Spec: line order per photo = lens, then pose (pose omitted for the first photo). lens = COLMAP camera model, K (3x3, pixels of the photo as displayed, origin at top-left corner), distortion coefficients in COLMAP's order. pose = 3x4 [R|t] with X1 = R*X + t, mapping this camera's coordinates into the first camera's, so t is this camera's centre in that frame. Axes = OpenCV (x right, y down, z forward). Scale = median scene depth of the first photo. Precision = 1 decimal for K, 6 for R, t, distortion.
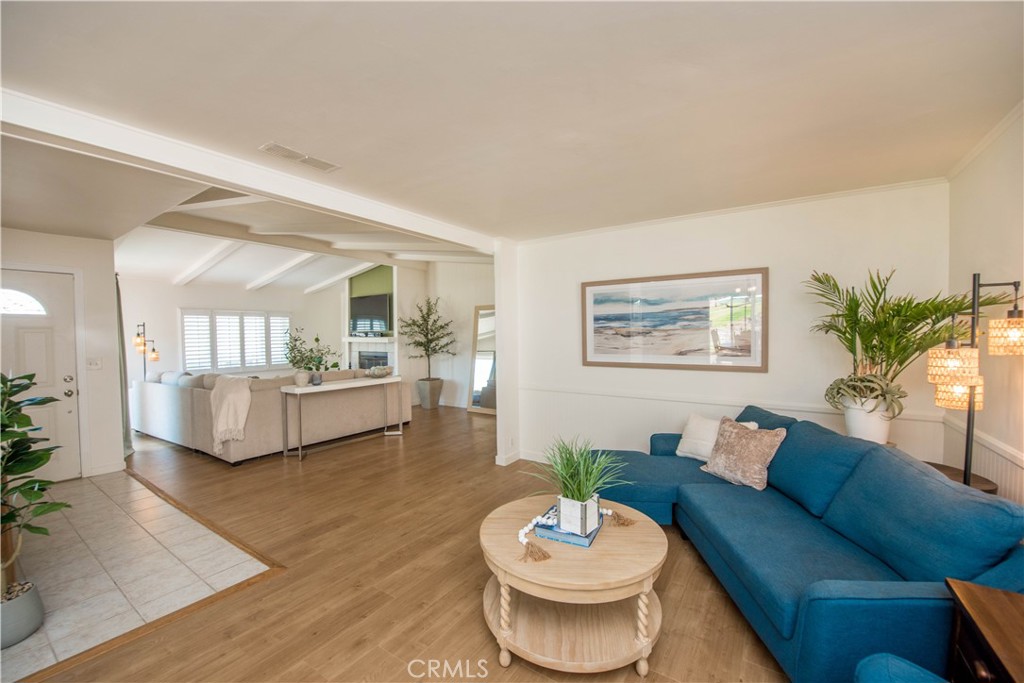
lens RADIAL K [[410.0, 0, 507.1], [0, 410.0, 341.5], [0, 0, 1]] dist [-0.021117, -0.001253]
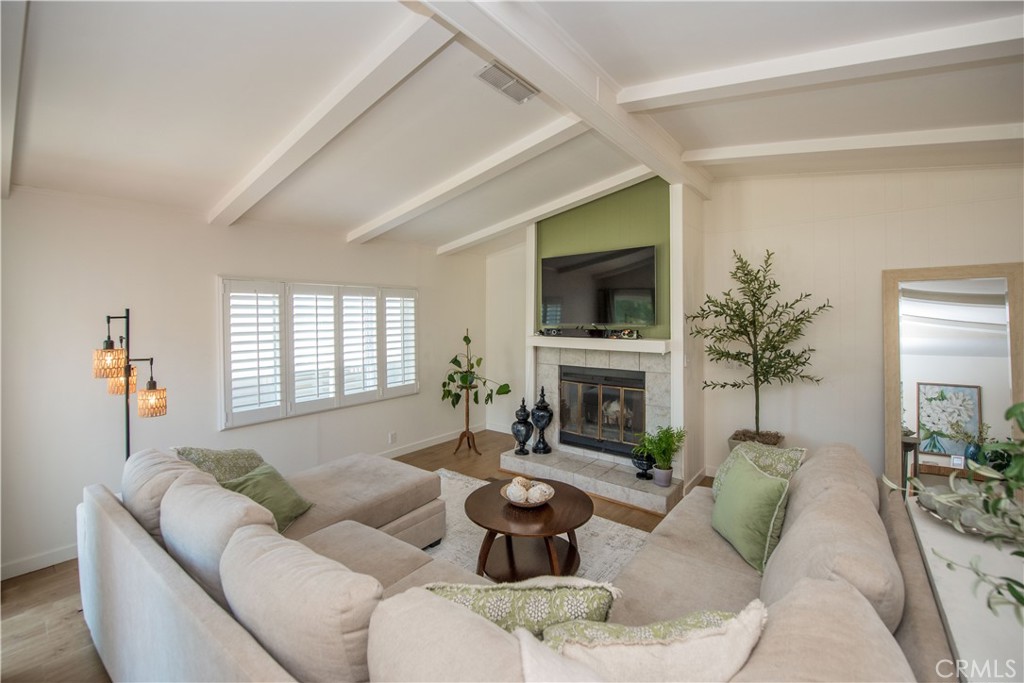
lens RADIAL K [[410.0, 0, 494.7], [0, 410.0, 316.8], [0, 0, 1]] dist [-0.021117, -0.001253]
pose [[0.996364, 0.003415, -0.085127, -0.430089], [-0.004807, 0.999858, -0.016145, -0.029044], [0.085060, 0.016495, 0.996239, 0.530433]]
